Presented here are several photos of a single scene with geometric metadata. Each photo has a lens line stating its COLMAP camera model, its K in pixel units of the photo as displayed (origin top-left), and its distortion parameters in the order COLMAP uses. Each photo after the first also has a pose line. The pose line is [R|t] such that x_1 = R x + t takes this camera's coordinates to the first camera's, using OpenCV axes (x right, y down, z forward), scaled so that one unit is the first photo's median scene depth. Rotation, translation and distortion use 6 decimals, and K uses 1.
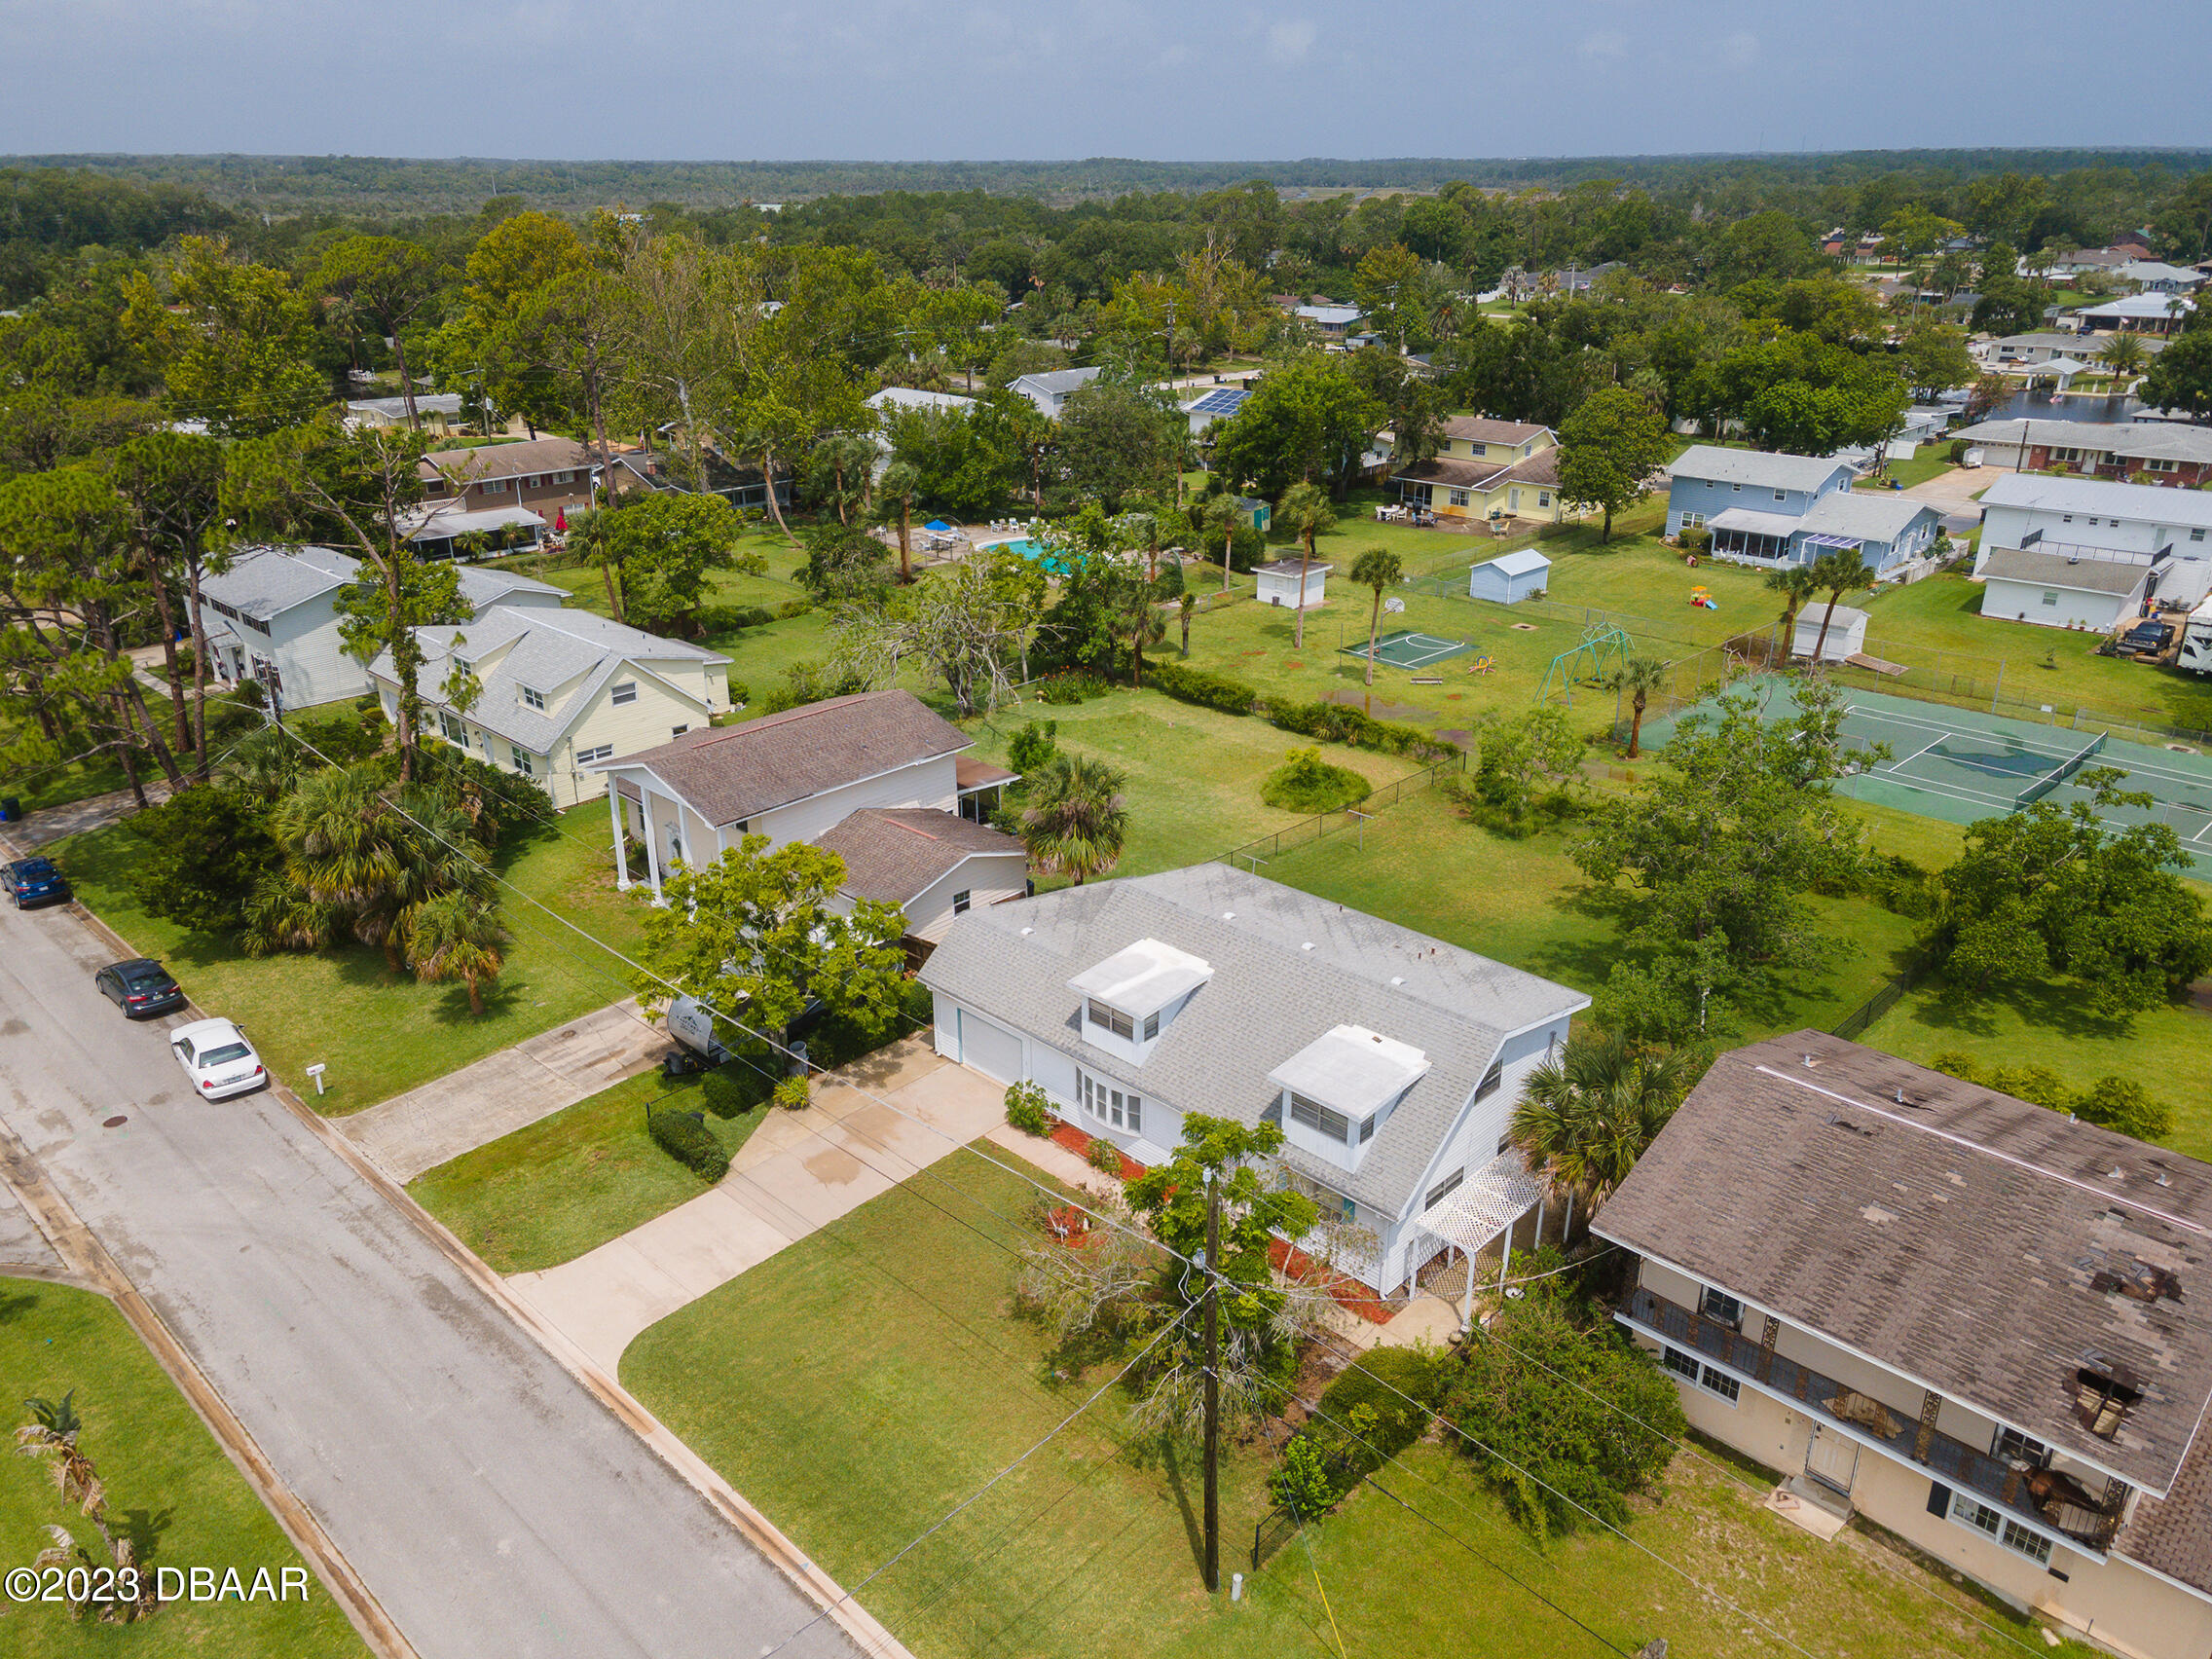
lens RADIAL K [[1609.2, 0, 1103.4], [0, 1609.2, 838.2], [0, 0, 1]] dist [0.055052, -0.005346]
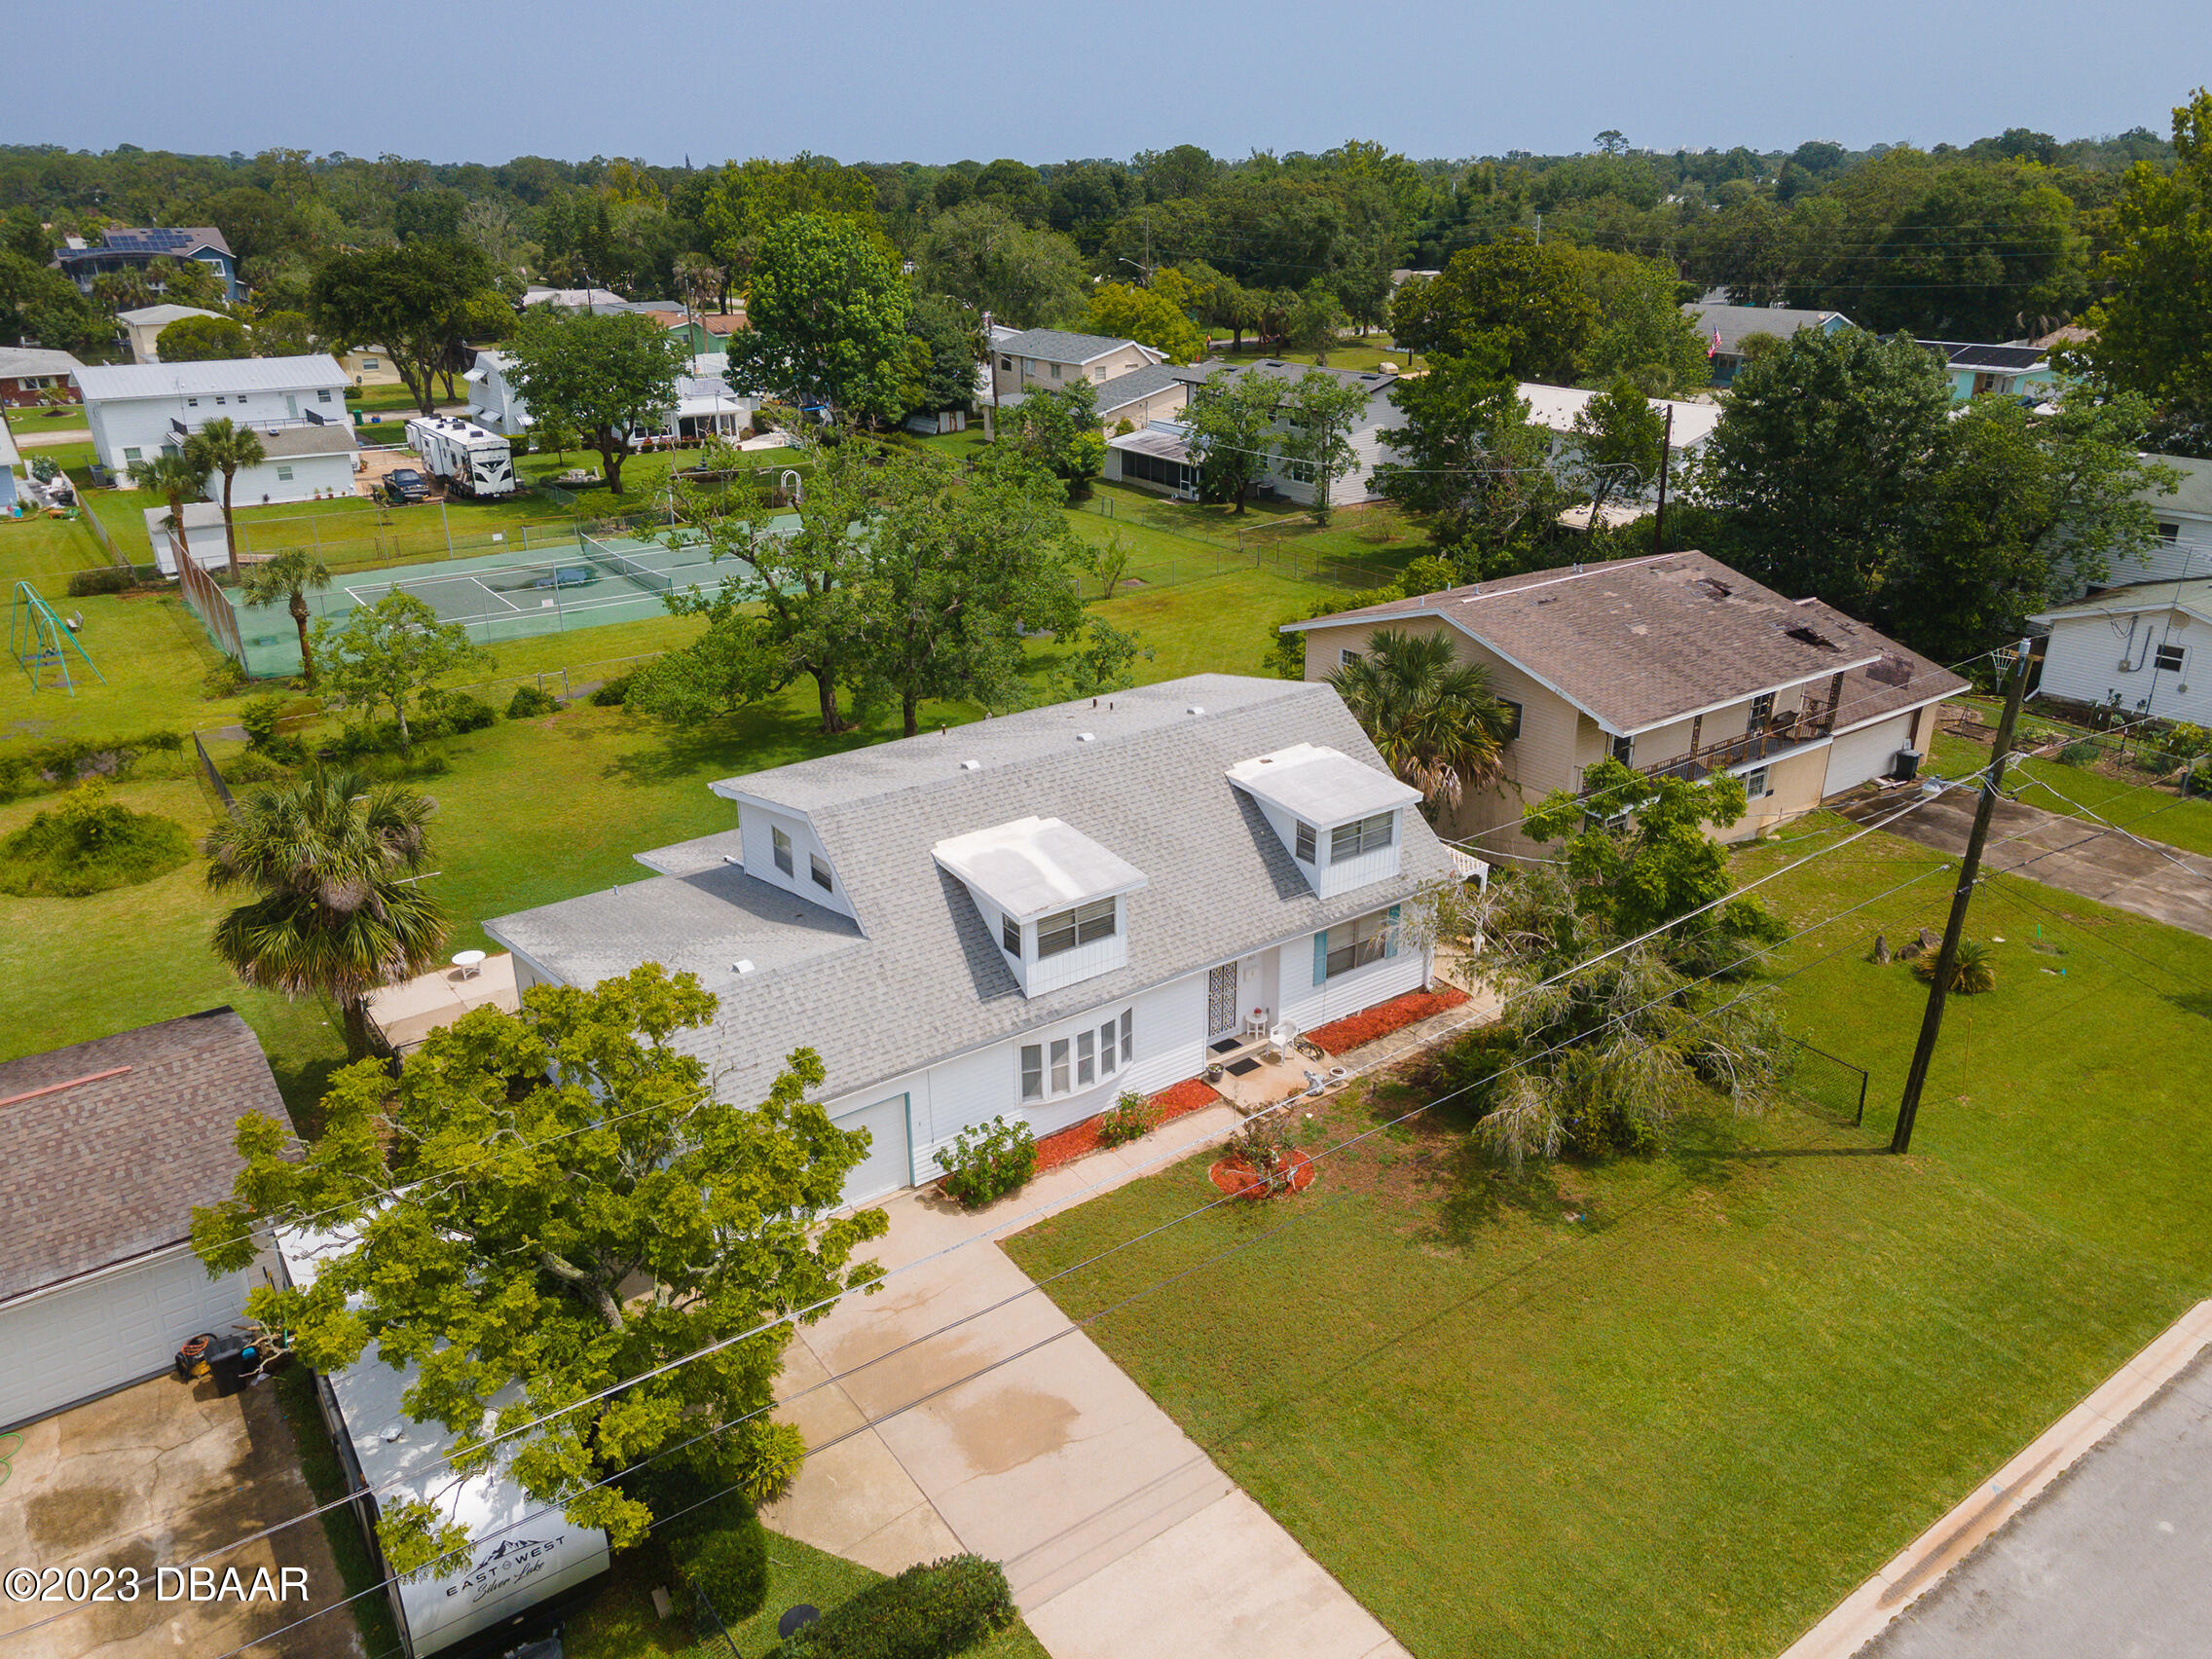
lens RADIAL K [[1609.2, 0, 1103.4], [0, 1609.2, 838.2], [0, 0, 1]] dist [0.055052, -0.005346]
pose [[0.175502, -0.373373, 0.910929, -0.605848], [0.387544, 0.876783, 0.284712, -0.108389], [-0.904991, 0.303058, 0.298576, 0.814120]]
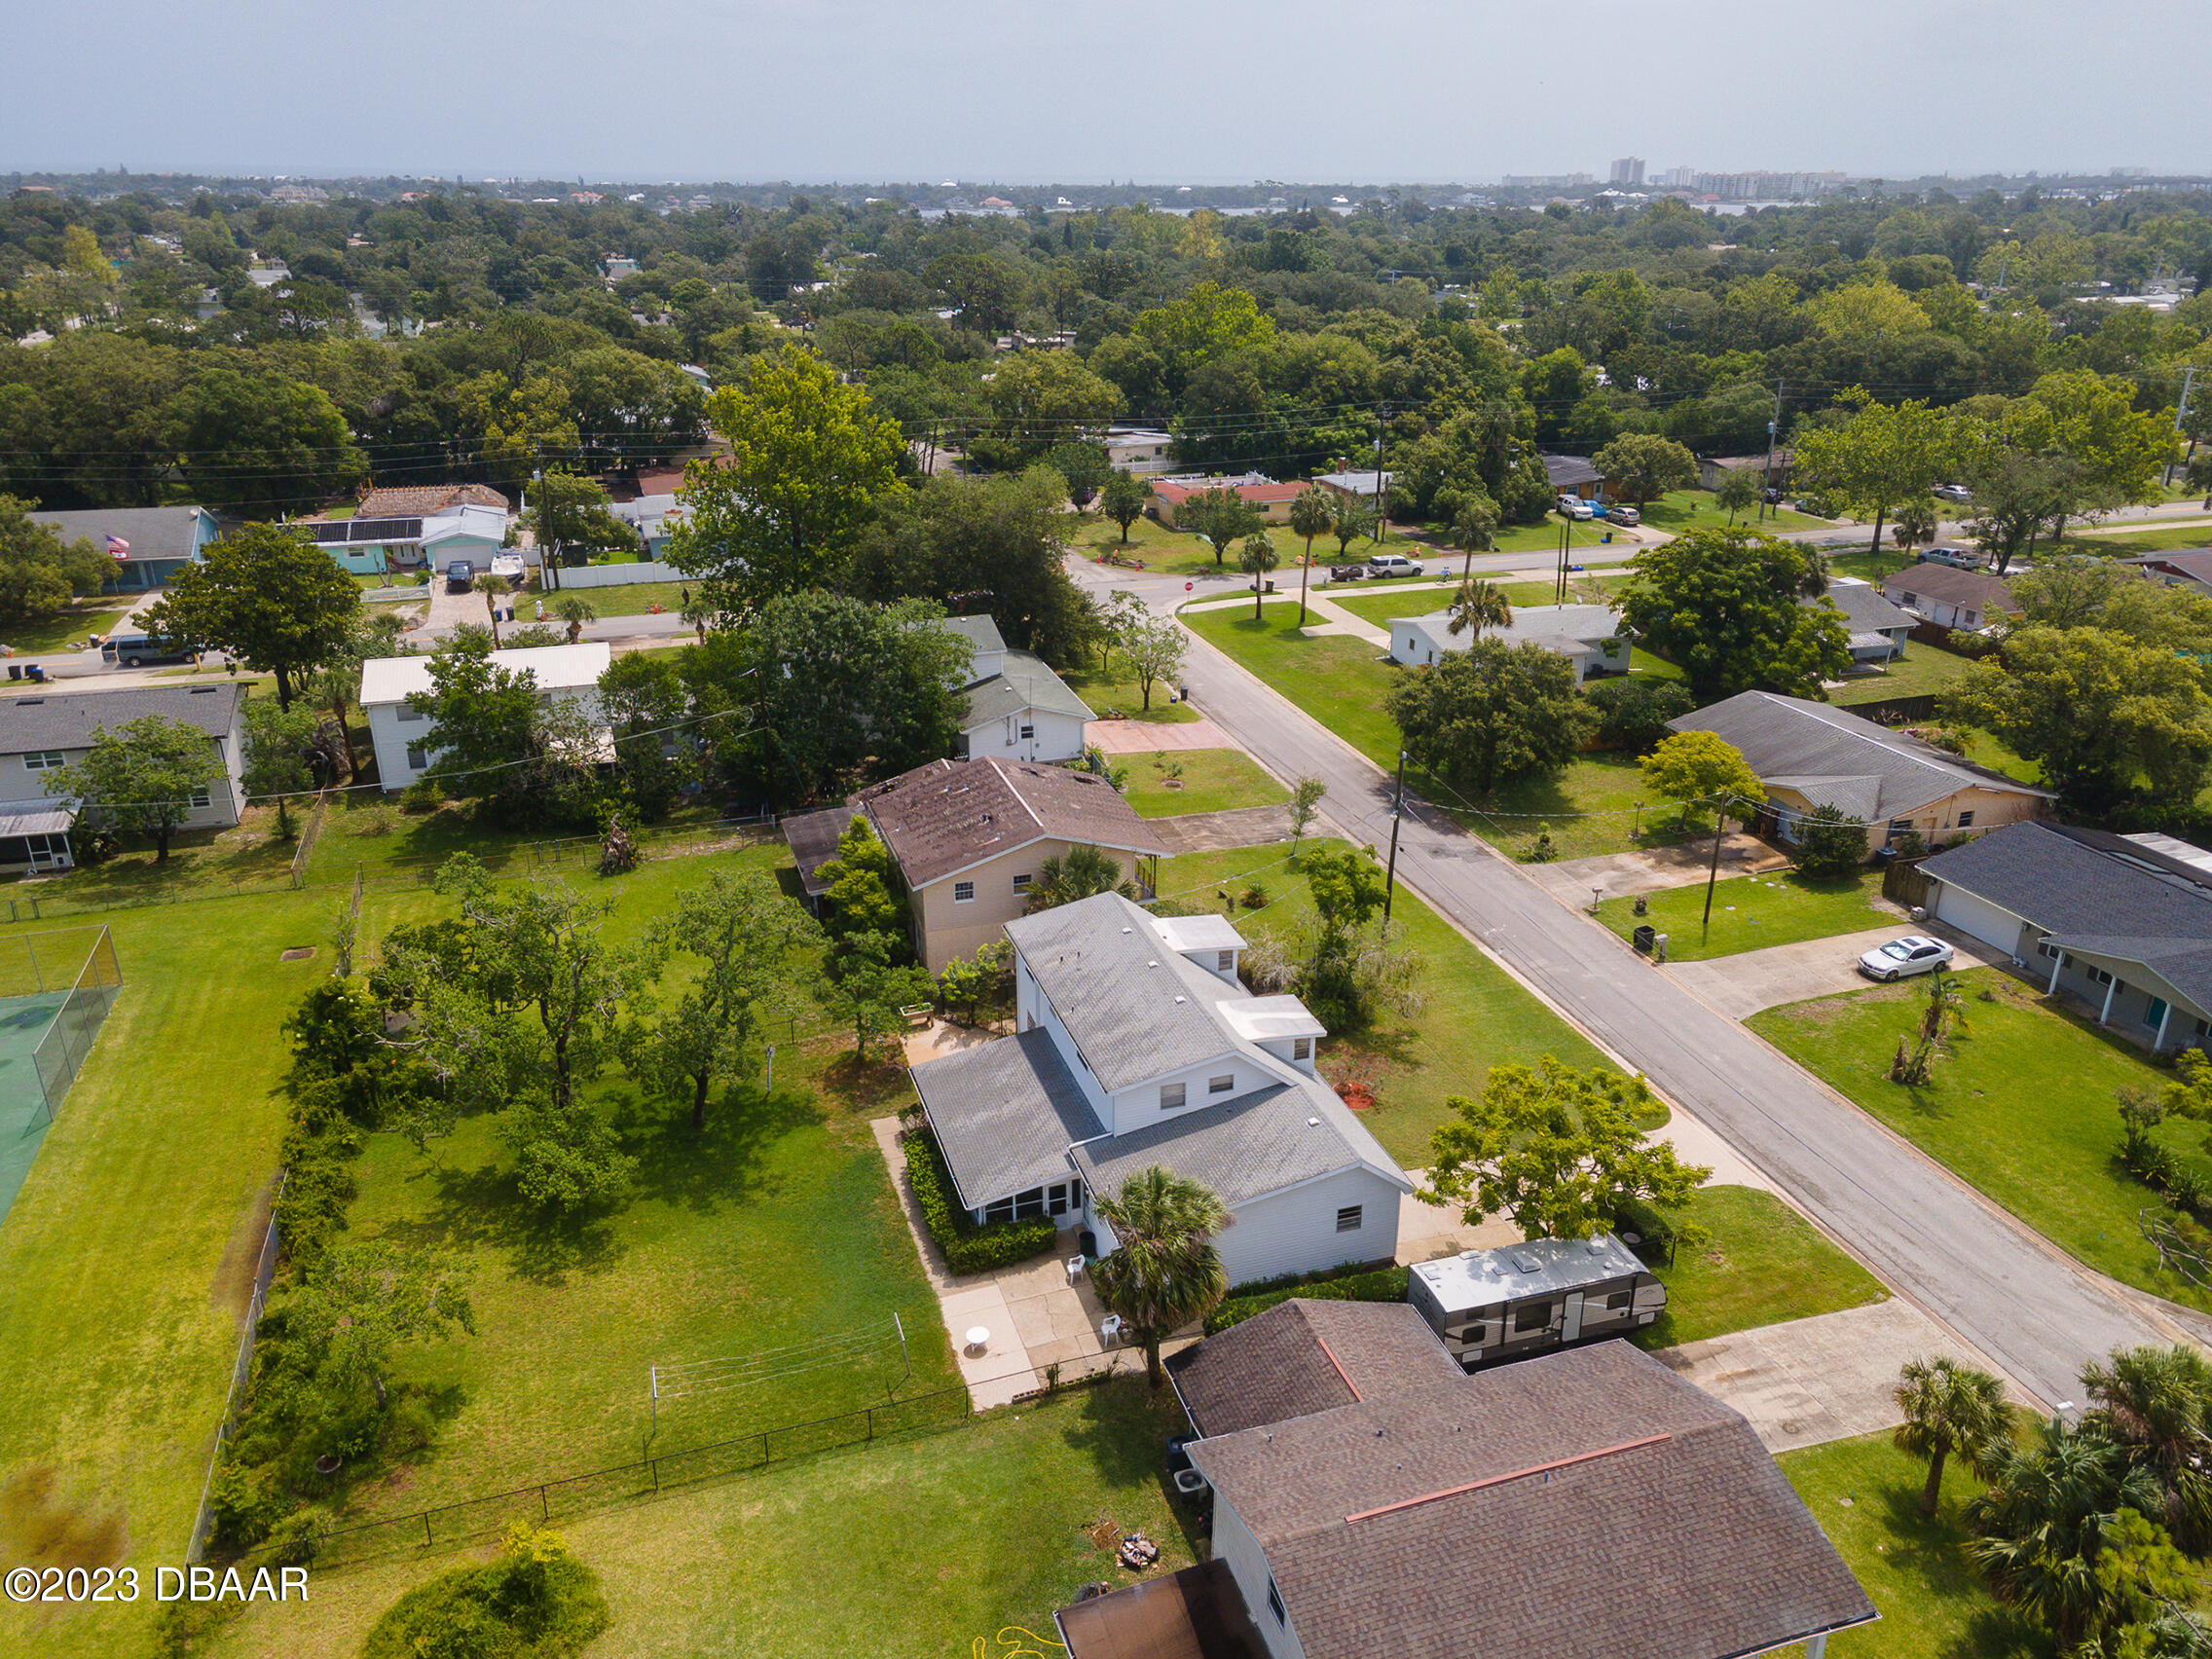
lens RADIAL K [[1616.9, 0, 1110.6], [0, 1616.9, 827.5], [0, 0, 1]] dist [0.019247, 0.051025]
pose [[-0.884492, -0.170340, 0.434348, -0.410099], [0.183932, 0.728259, 0.660158, -0.923975], [-0.428769, 0.663795, -0.612808, 1.821472]]
